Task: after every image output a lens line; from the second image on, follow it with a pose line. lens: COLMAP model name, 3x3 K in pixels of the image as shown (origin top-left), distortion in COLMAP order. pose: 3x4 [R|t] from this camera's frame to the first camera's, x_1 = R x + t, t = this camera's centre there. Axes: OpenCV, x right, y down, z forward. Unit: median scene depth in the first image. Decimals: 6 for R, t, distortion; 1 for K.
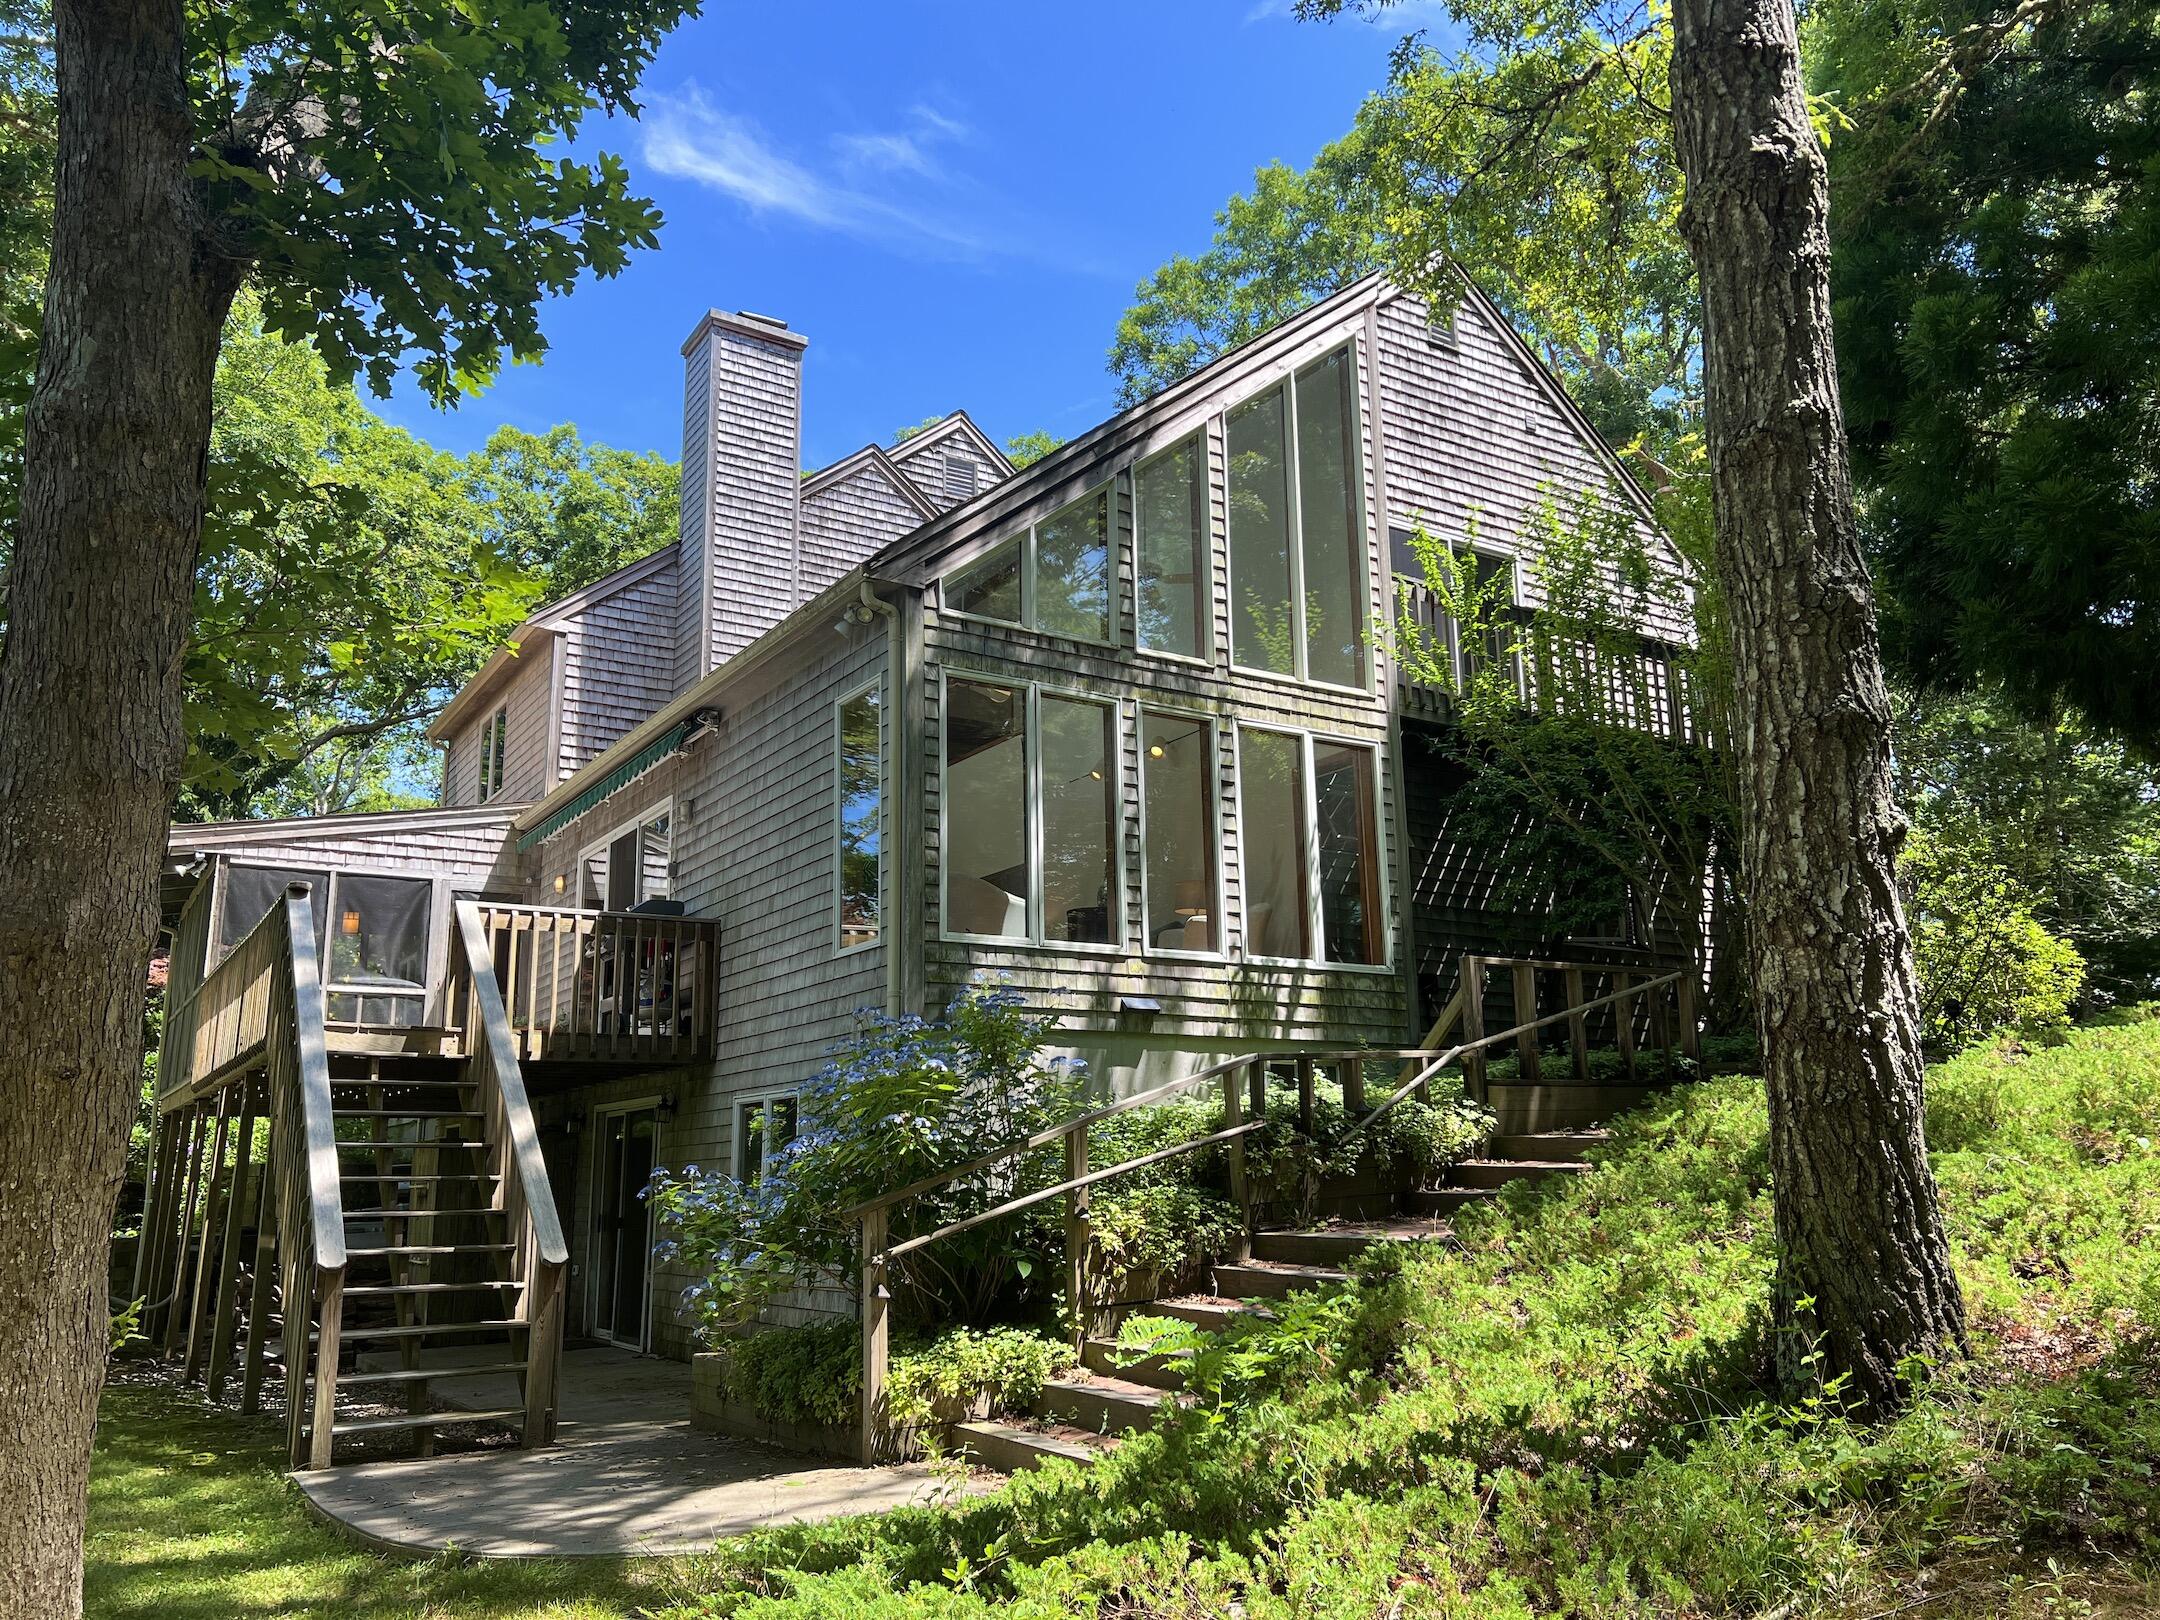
lens RADIAL K [[1677.3, 0, 1095.3], [0, 1677.3, 810.0], [0, 0, 1]] dist [0.028161, -0.032309]
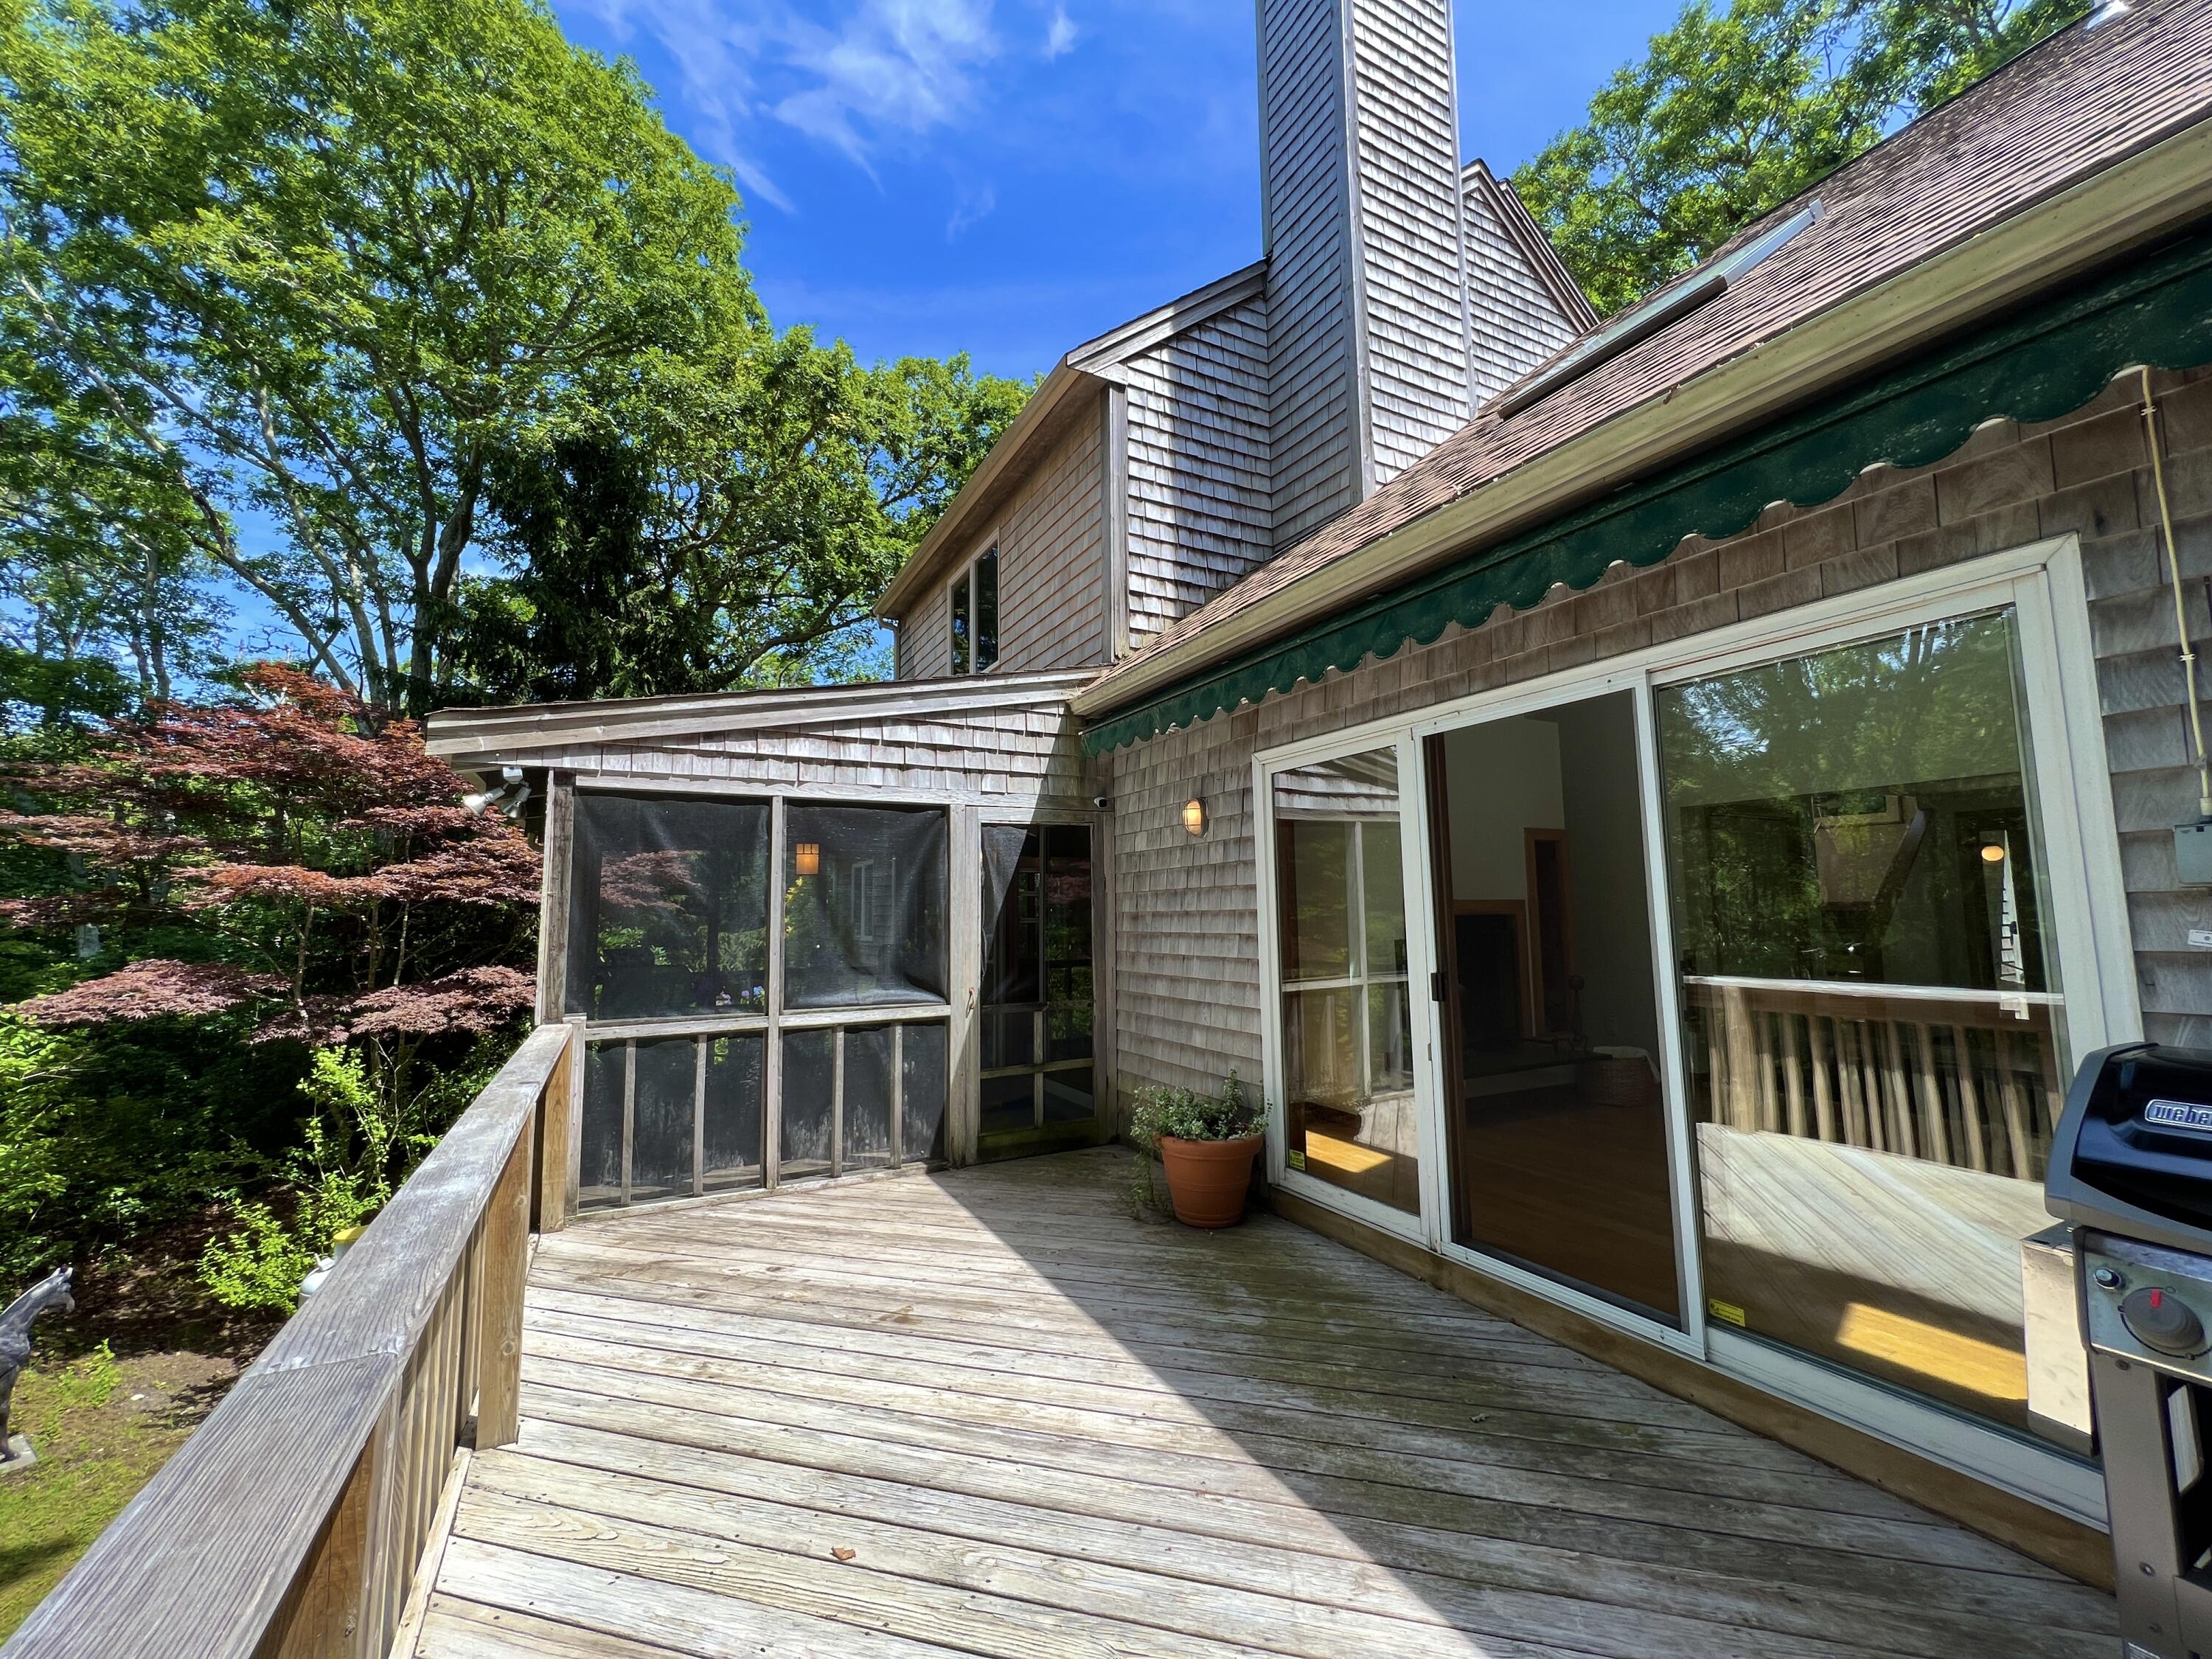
lens RADIAL K [[889.0, 0, 1084.6], [0, 889.0, 829.0], [0, 0, 1]] dist [0.001022, 0.000034]
pose [[0.995263, -0.003725, -0.097148, -0.320771], [0.015934, 0.992003, 0.125208, 0.012848], [0.095904, -0.126163, 0.987363, 0.713620]]
